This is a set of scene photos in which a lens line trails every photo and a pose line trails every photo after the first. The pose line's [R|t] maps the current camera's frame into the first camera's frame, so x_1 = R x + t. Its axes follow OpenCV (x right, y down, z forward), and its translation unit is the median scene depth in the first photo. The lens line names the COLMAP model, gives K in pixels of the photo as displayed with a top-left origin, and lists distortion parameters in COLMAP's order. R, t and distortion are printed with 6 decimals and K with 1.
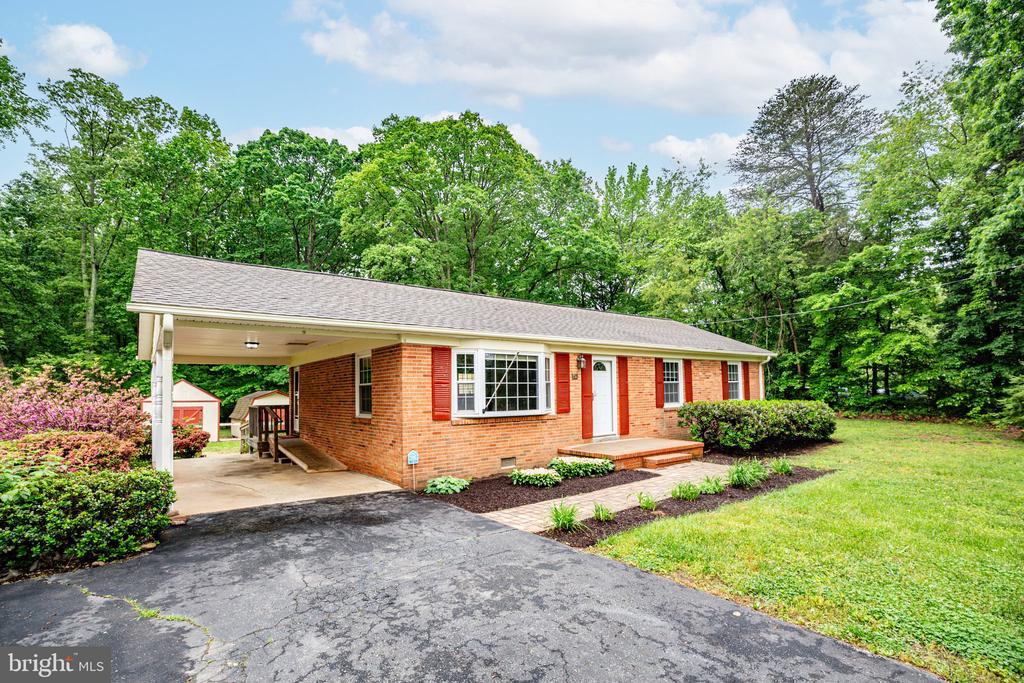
lens RADIAL K [[460.0, 0, 482.1], [0, 460.0, 369.5], [0, 0, 1]] dist [0.001398, 0.001820]
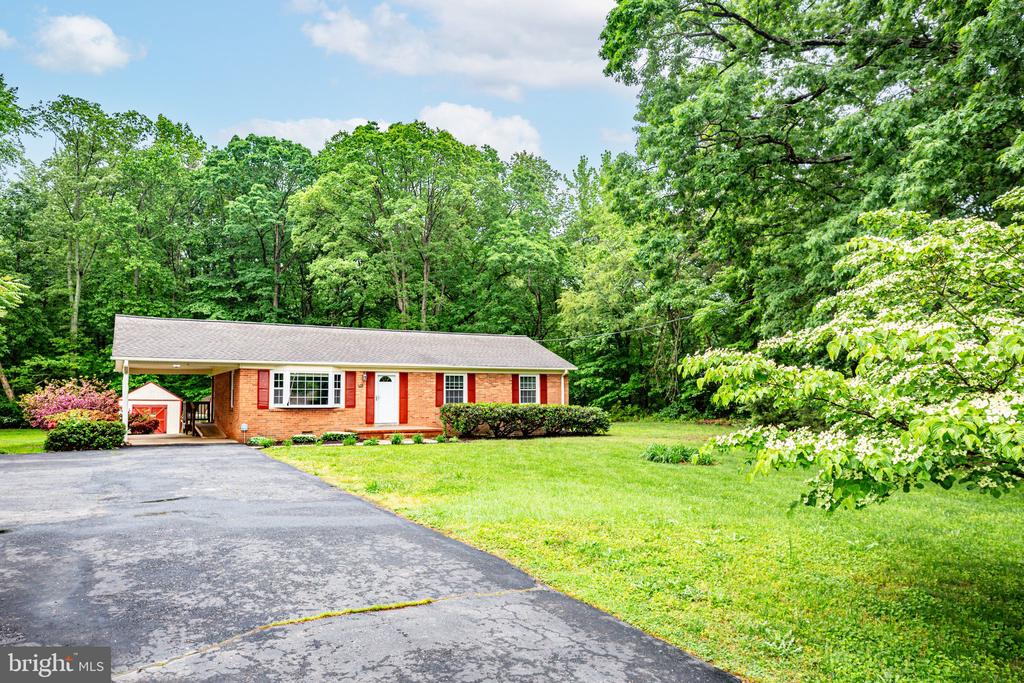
lens RADIAL K [[668.1, 0, 487.9], [0, 668.1, 358.6], [0, 0, 1]] dist [0.035329, 0.004786]
pose [[0.990277, 0.006566, -0.138955, 0.896010], [-0.007803, 0.999935, -0.008355, -0.059183], [0.138891, 0.009358, 0.990263, -1.189930]]
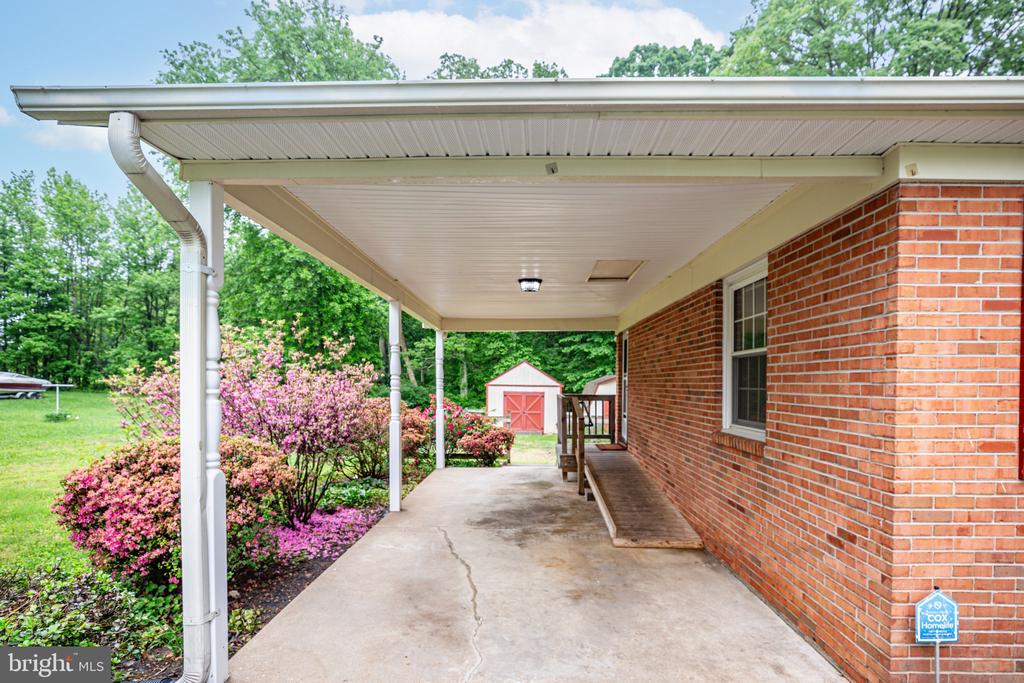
lens RADIAL K [[512.7, 0, 547.4], [0, 512.7, 396.8], [0, 0, 1]] dist [-0.041294, 0.001421]
pose [[0.823267, 0.032825, -0.566704, -0.124076], [0.015115, 0.996705, 0.079691, 0.027818], [0.567452, -0.074172, 0.820059, 0.457066]]
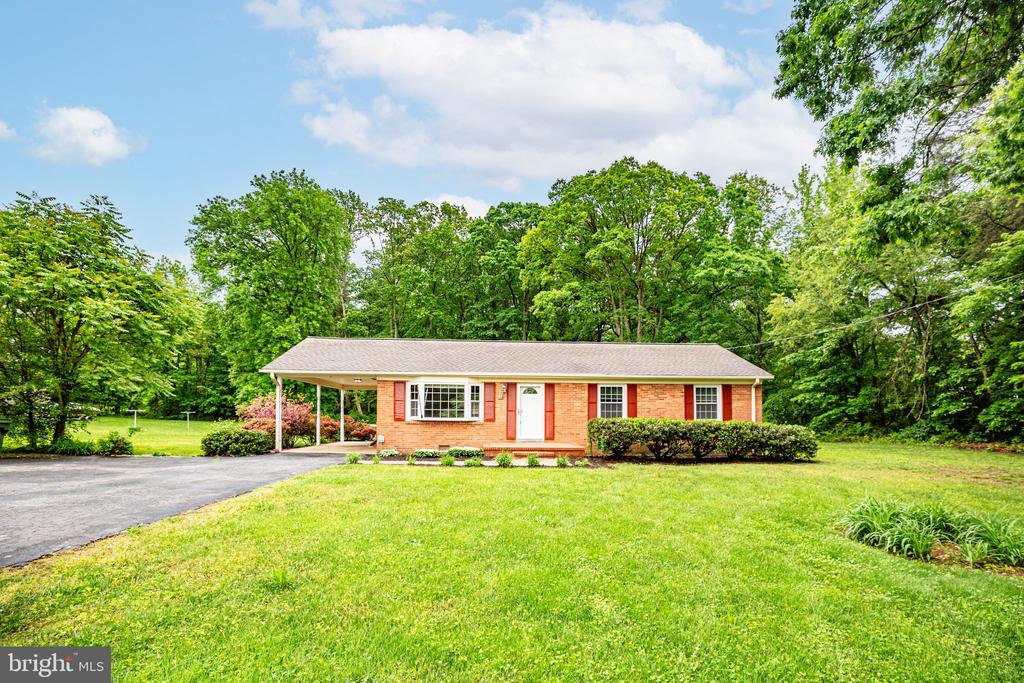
lens RADIAL K [[478.3, 0, 531.5], [0, 478.3, 399.9], [0, 0, 1]] dist [-0.011436, 0.001957]
pose [[0.849132, 0.005751, -0.528150, 1.022311], [0.004737, 0.999818, 0.018503, -0.005445], [0.528160, -0.018214, 0.848950, -0.261741]]
